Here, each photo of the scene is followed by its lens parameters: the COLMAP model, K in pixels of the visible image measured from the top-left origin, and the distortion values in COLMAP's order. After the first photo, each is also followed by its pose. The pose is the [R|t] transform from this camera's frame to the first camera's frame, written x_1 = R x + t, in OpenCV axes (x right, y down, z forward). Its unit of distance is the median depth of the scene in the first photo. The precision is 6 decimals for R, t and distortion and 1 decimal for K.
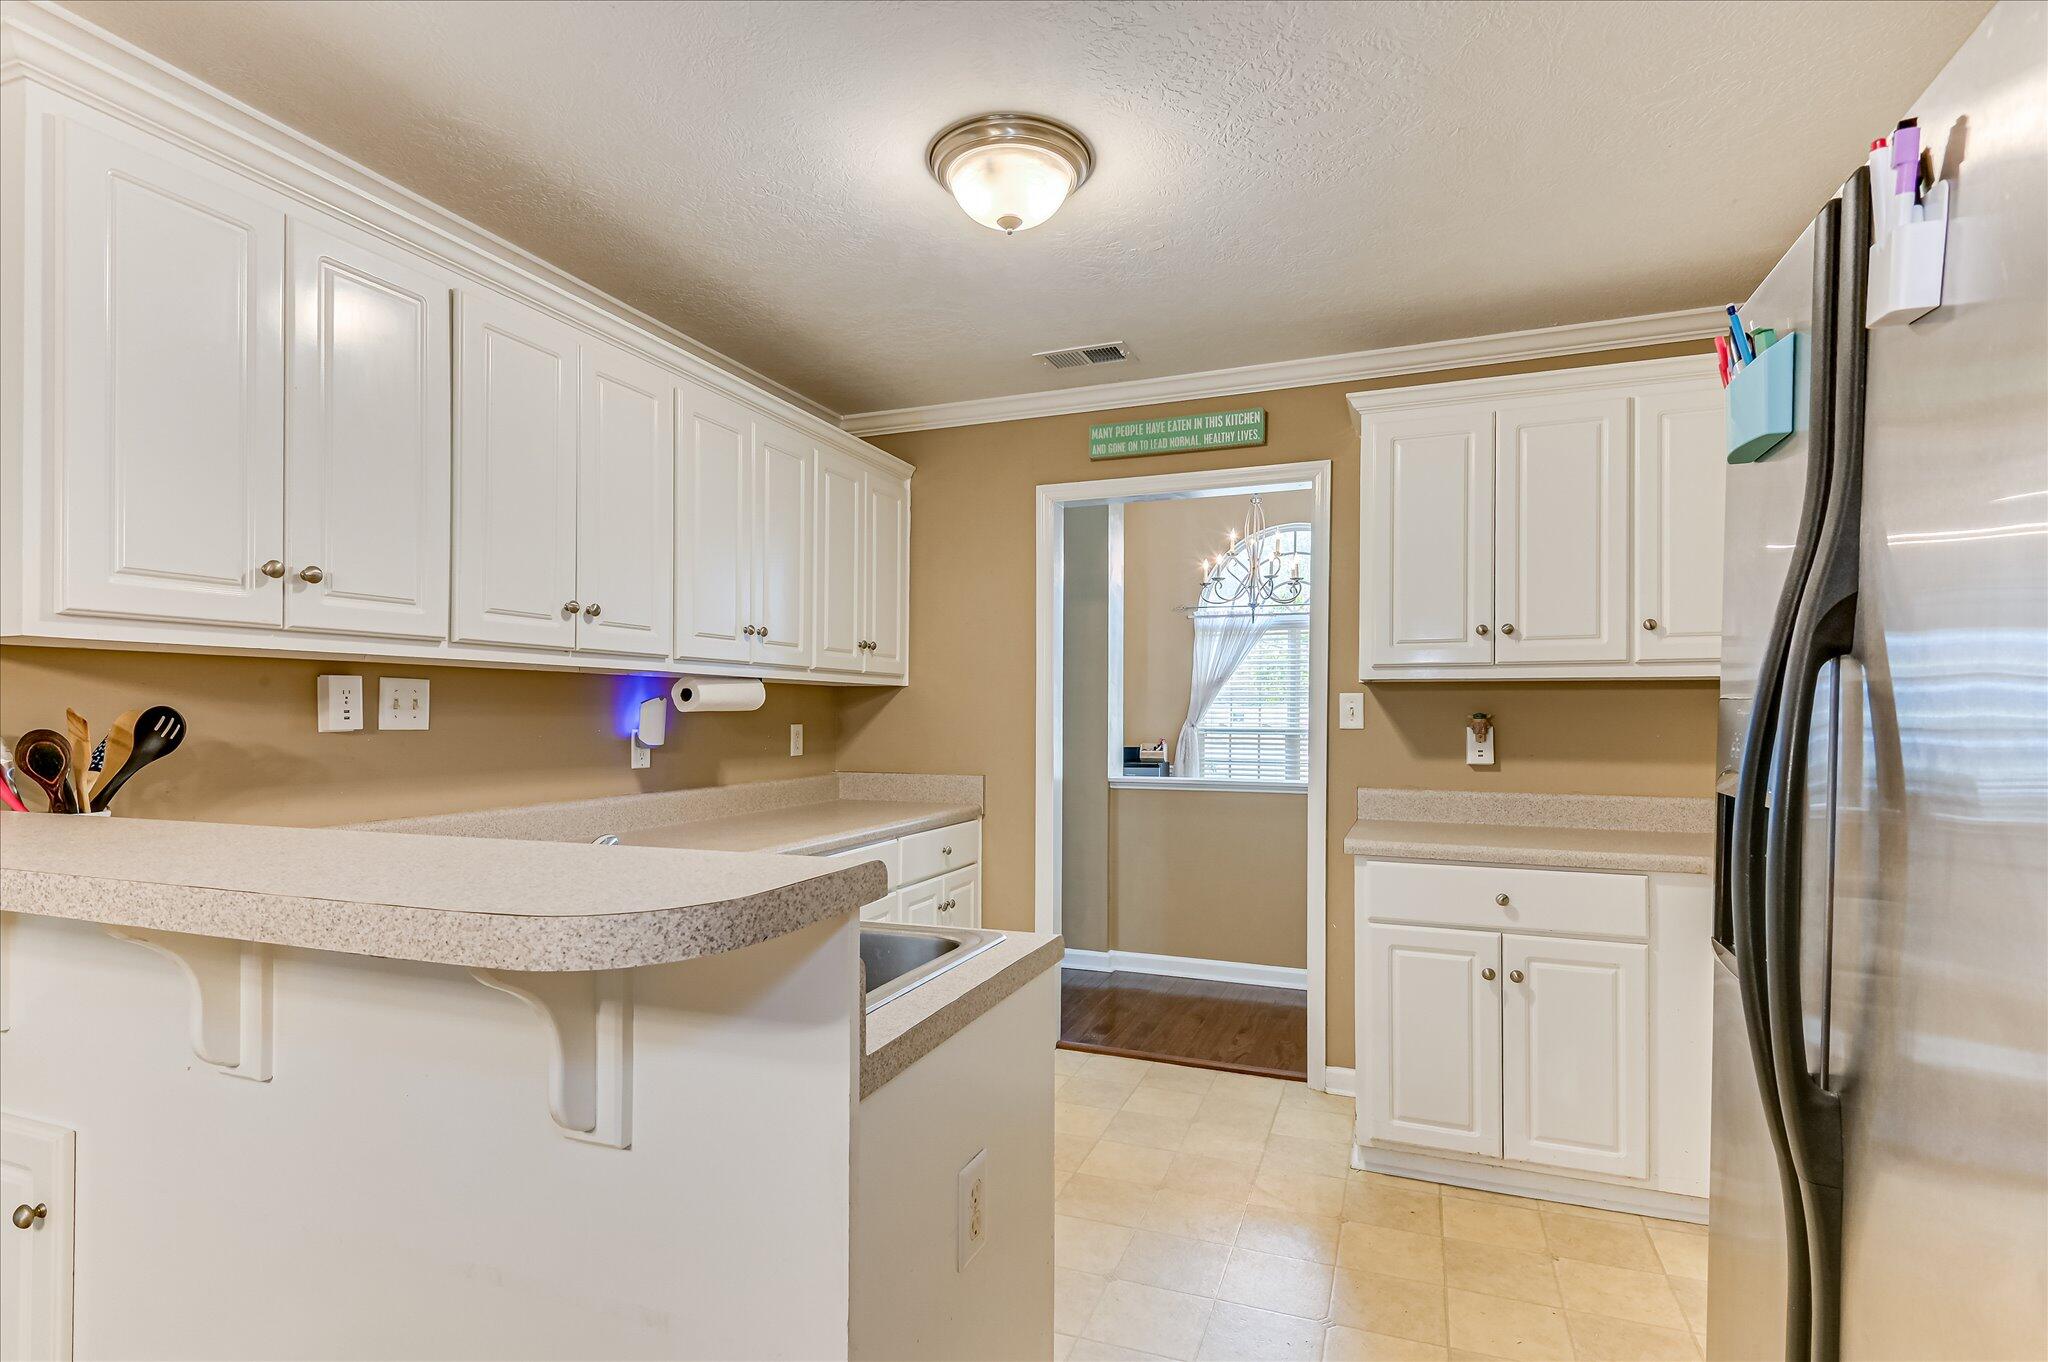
lens RADIAL K [[987.0, 0, 988.4], [0, 987.0, 711.2], [0, 0, 1]] dist [-0.004057, -0.006402]
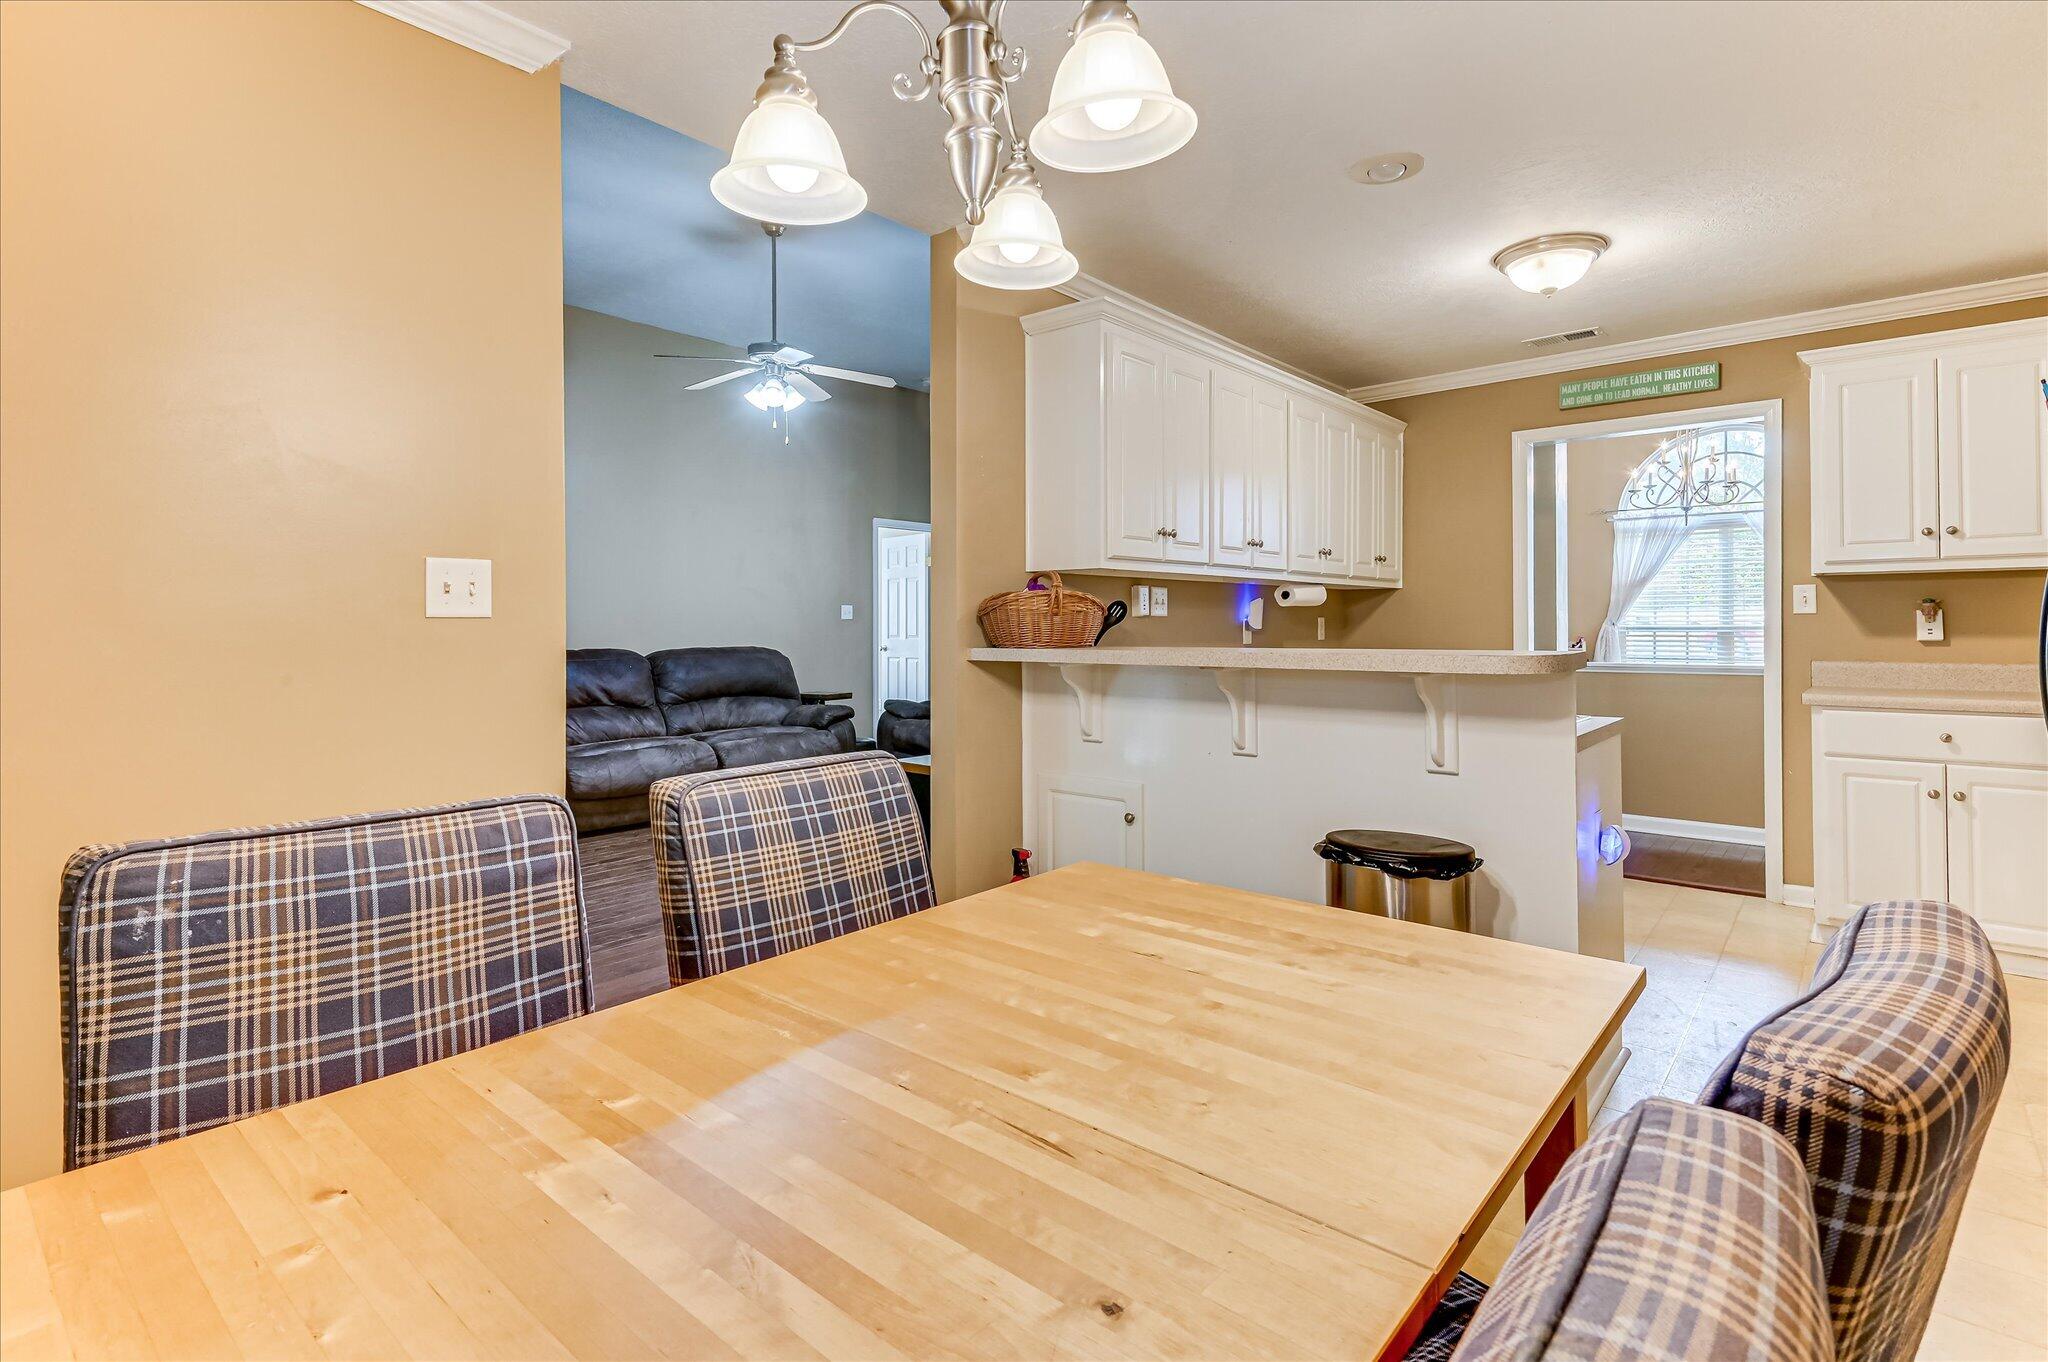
lens RADIAL K [[987.0, 0, 1004.1], [0, 987.0, 624.1], [0, 0, 1]] dist [-0.004057, -0.006402]
pose [[0.949091, -0.011554, -0.314790, -0.206849], [0.011821, 0.999930, -0.001059, 0.021147], [0.314780, -0.002716, 0.949161, -0.507715]]
